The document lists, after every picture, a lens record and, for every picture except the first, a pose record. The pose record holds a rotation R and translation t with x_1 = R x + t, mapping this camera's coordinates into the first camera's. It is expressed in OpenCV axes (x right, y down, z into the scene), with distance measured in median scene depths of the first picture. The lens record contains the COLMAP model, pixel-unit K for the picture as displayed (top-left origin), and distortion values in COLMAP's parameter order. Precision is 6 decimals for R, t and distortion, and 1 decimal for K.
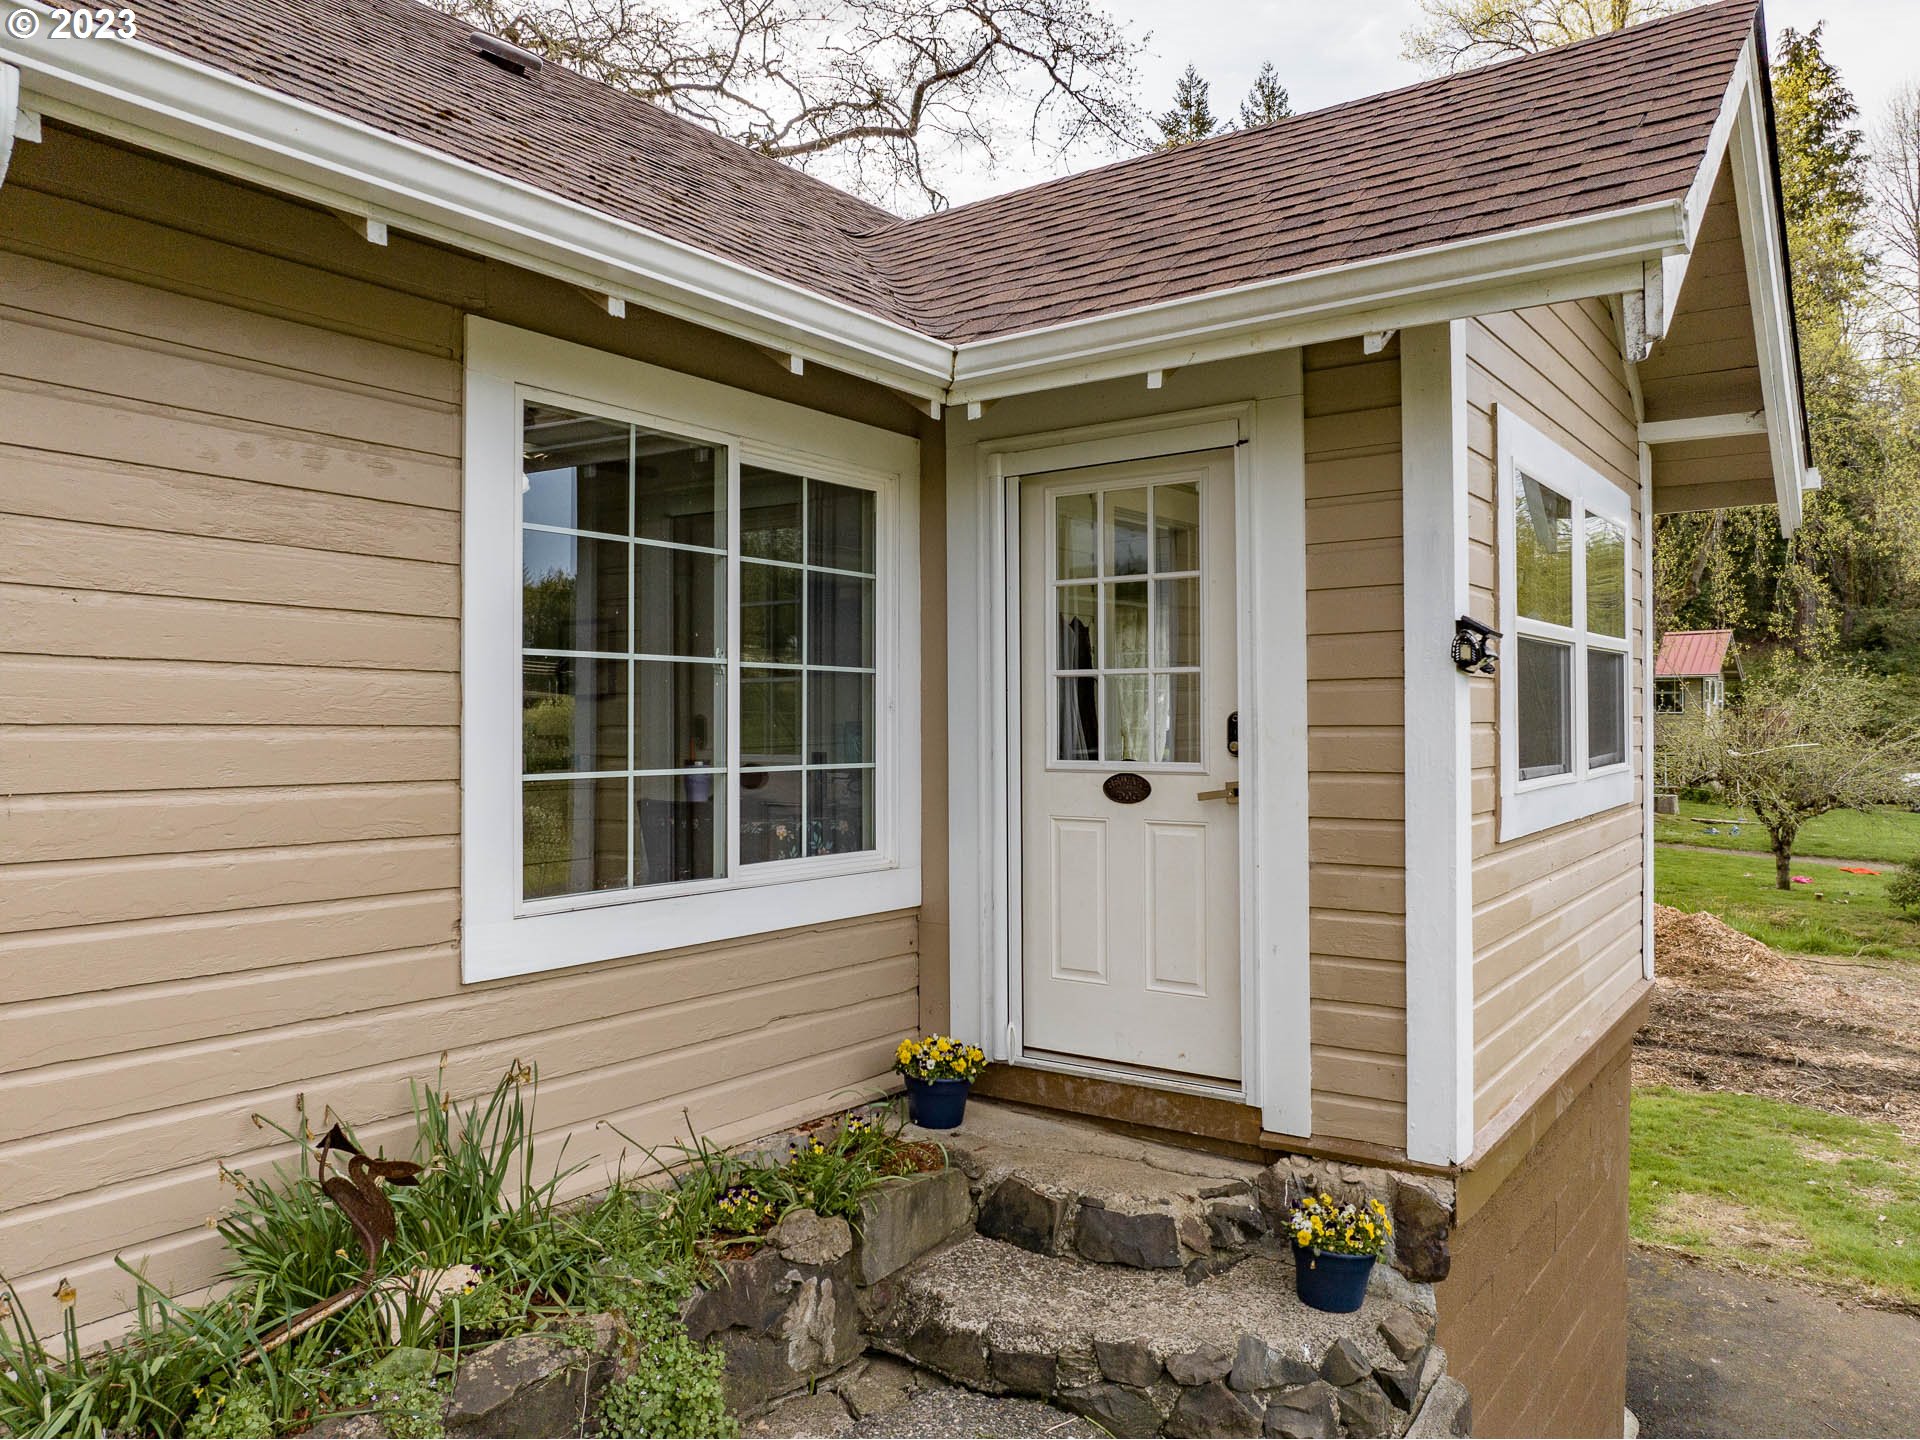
lens RADIAL K [[1390.8, 0, 959.3], [0, 1390.8, 717.2], [0, 0, 1]] dist [0.012337, 0.010800]
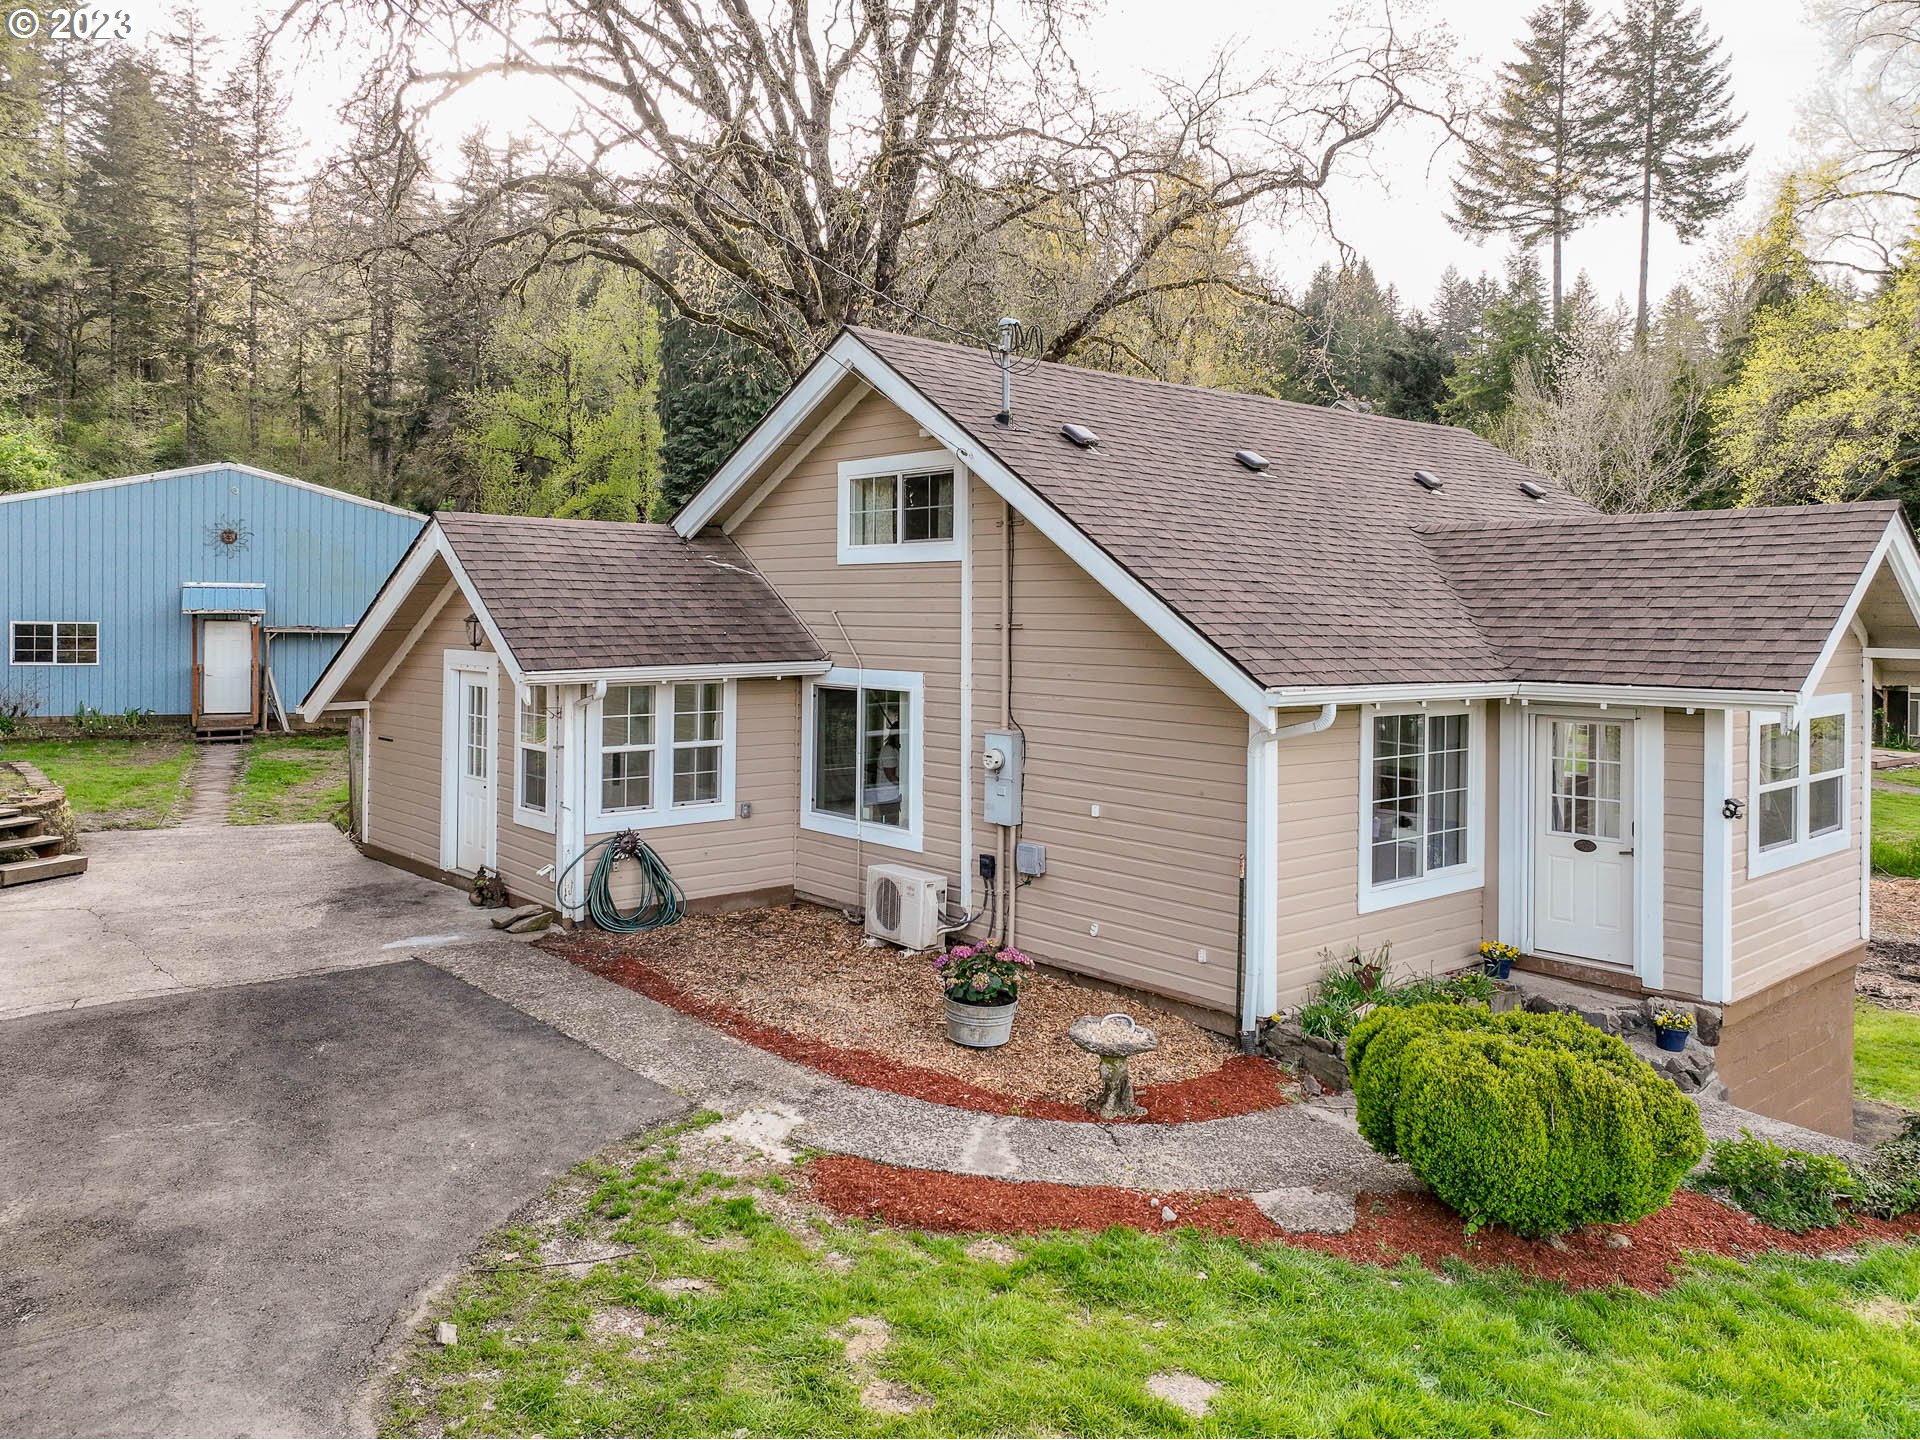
lens RADIAL K [[1390.8, 0, 953.6], [0, 1390.8, 641.8], [0, 0, 1]] dist [0.012337, 0.010800]
pose [[0.971718, 0.013836, -0.235739, -0.415188], [-0.010654, 0.999834, 0.014766, -0.360412], [0.235905, -0.011836, 0.971704, -1.781900]]
